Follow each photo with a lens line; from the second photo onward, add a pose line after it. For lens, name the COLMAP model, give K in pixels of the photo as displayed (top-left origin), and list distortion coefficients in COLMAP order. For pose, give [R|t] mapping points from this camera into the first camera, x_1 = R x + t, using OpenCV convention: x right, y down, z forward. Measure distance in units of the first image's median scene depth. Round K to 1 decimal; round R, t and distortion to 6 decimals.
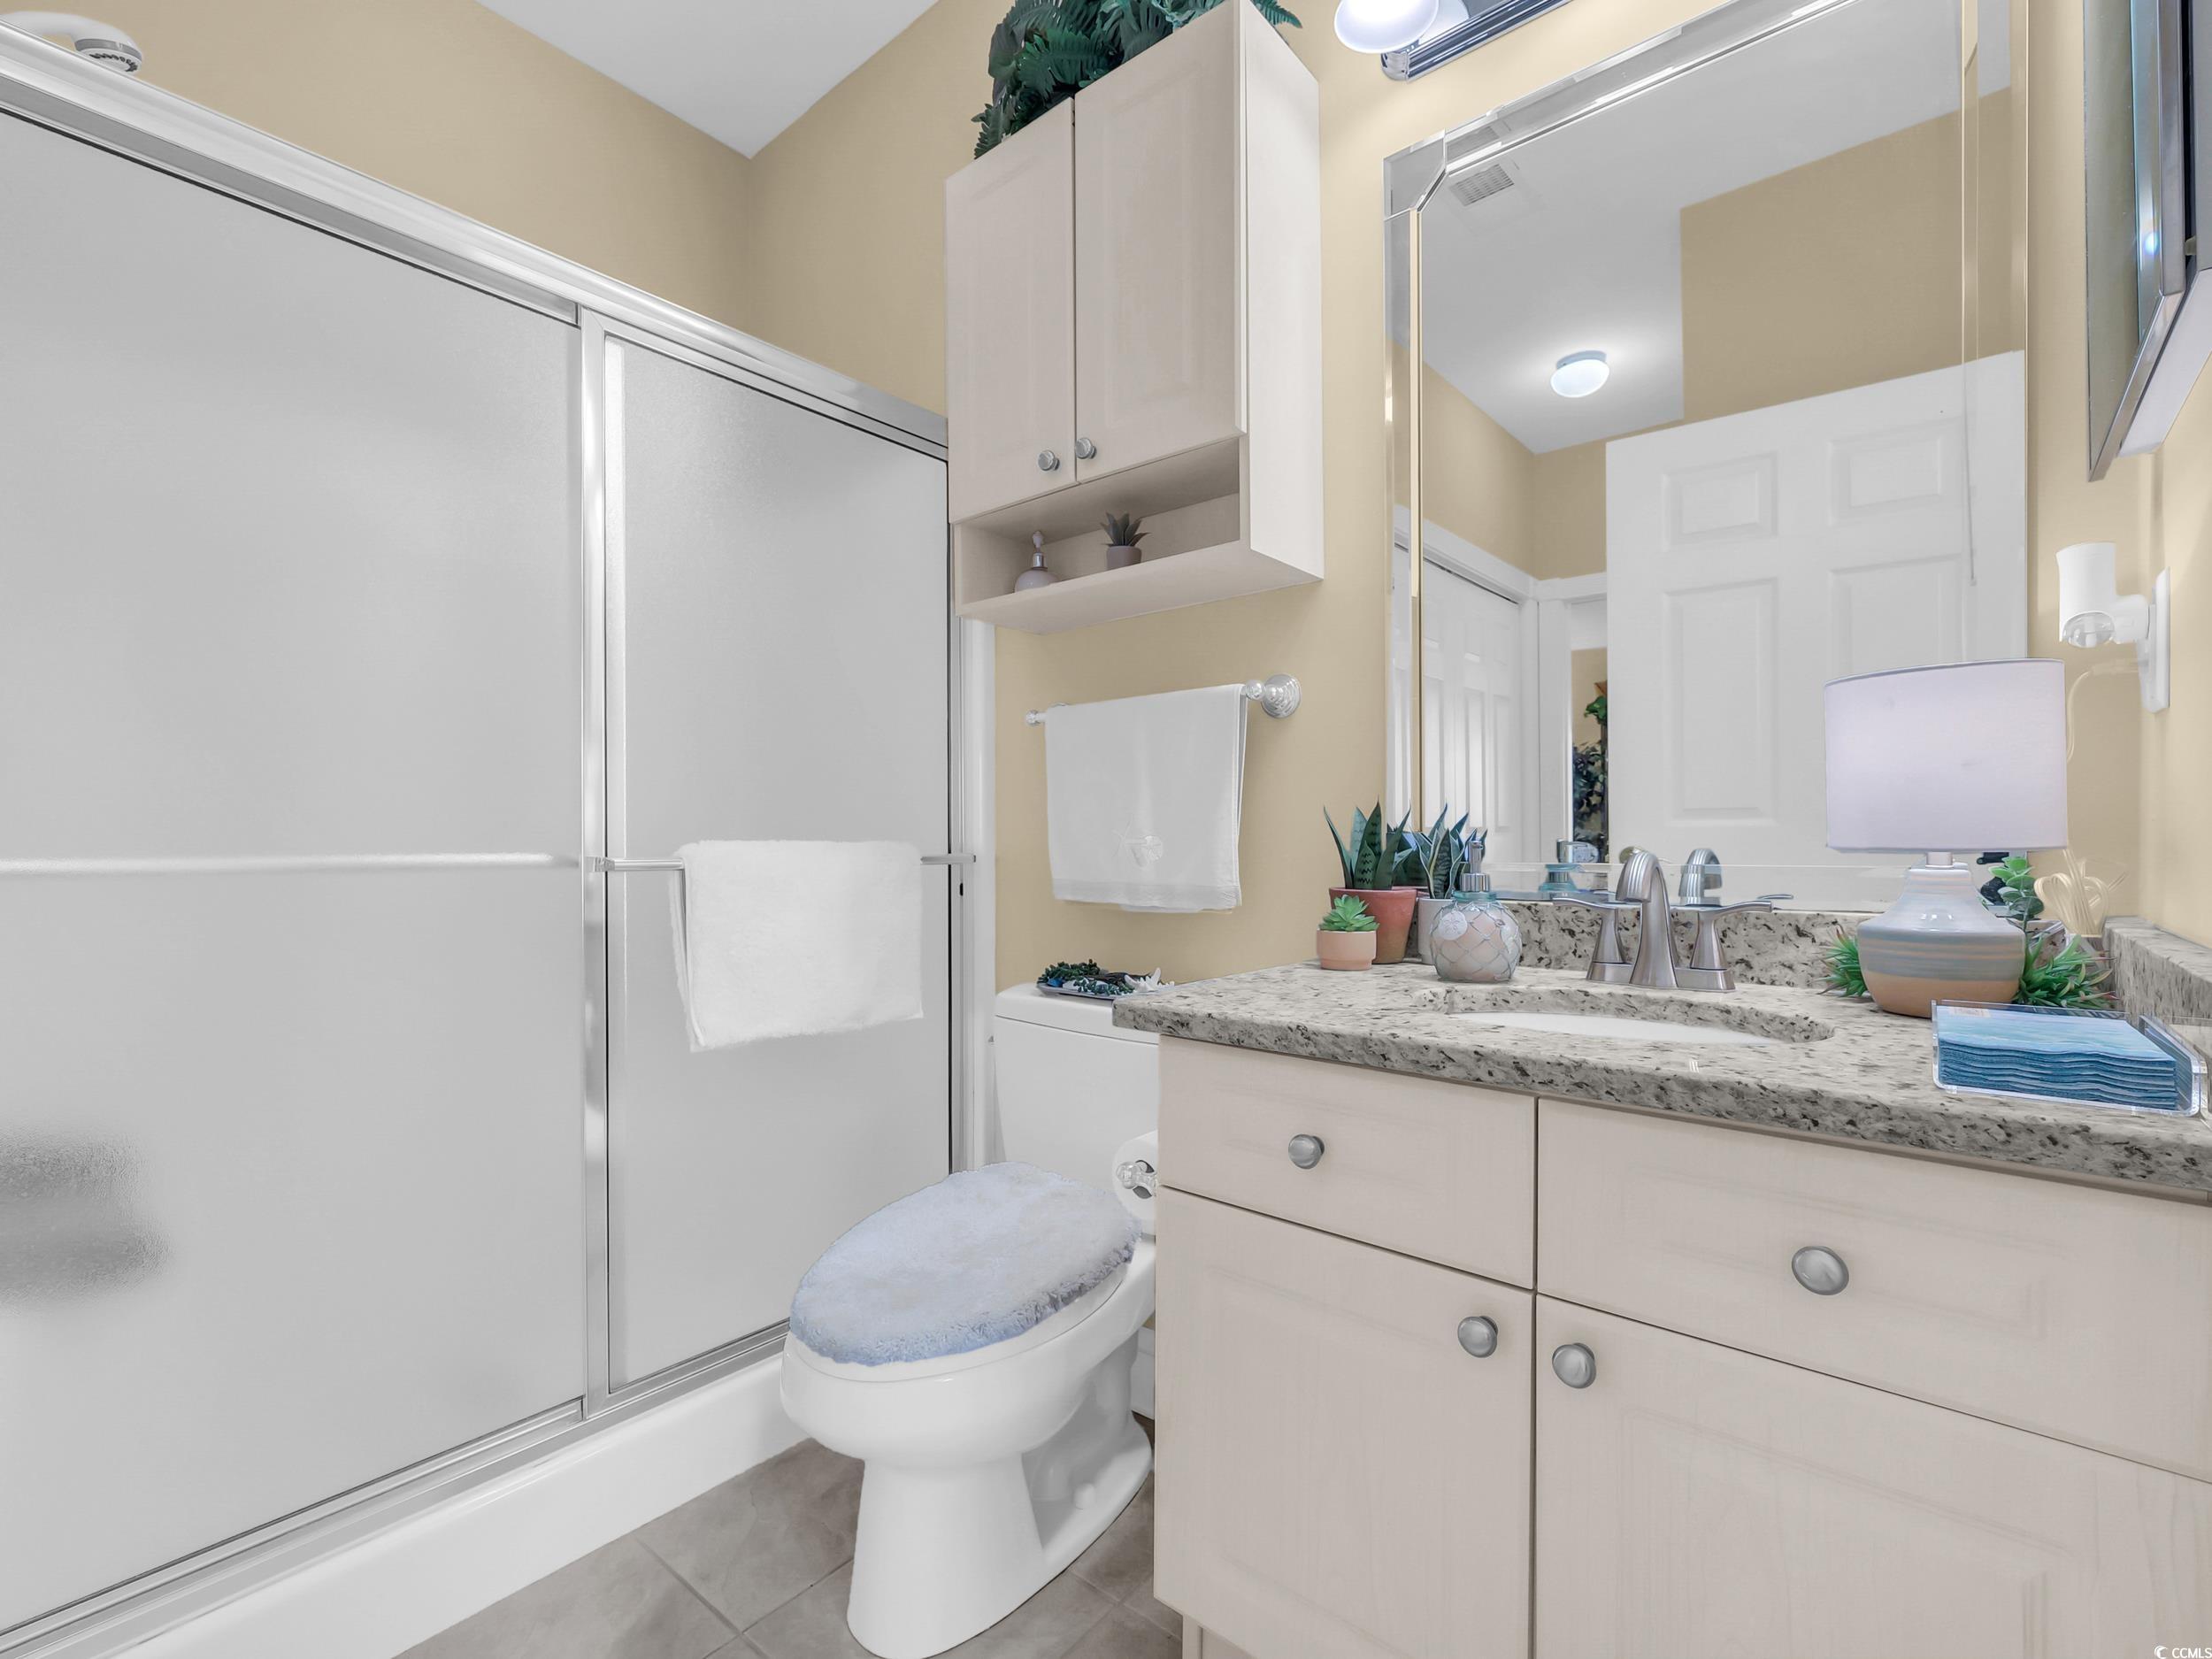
lens RADIAL K [[1007.5, 0, 1102.4], [0, 1007.5, 840.3], [0, 0, 1]] dist [0.000614, -0.000120]
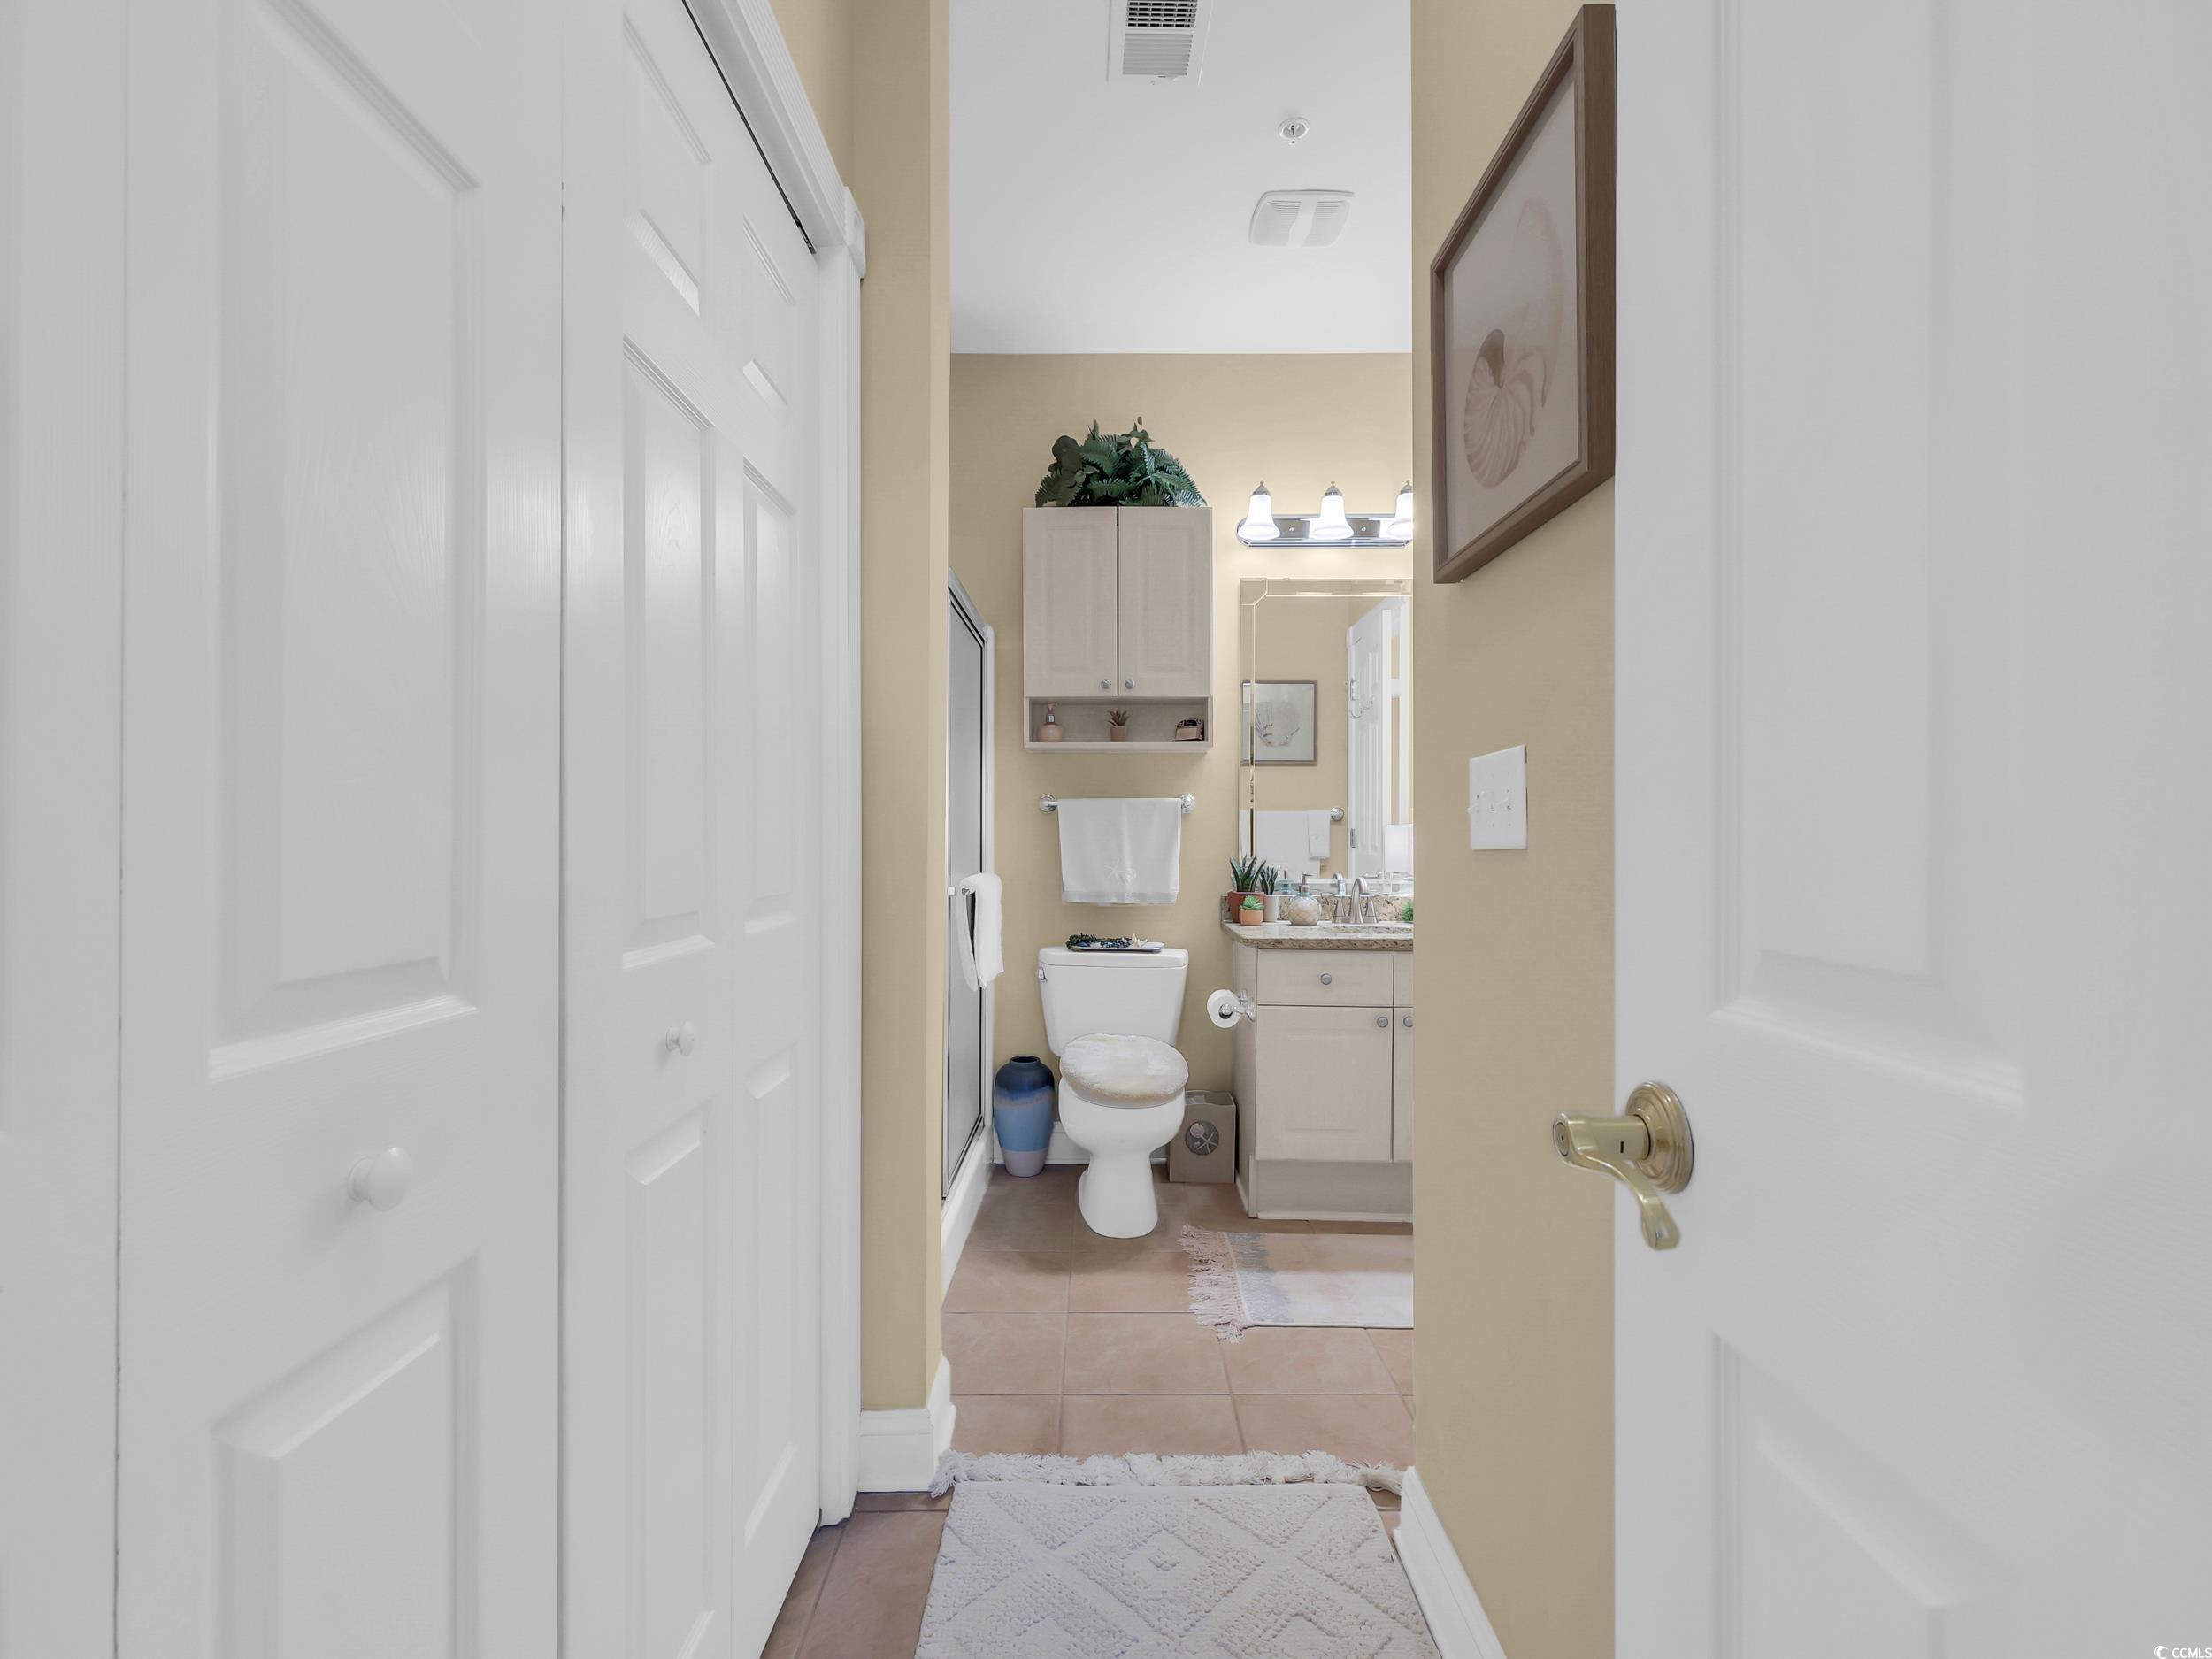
lens RADIAL K [[1007.5, 0, 1094.1], [0, 1007.5, 826.3], [0, 0, 1]] dist [0.000614, -0.000120]
pose [[0.775612, 0.006441, 0.631177, -1.354998], [-0.007773, 0.999970, -0.000651, -0.091649], [-0.631162, -0.004401, 0.775638, -0.557001]]
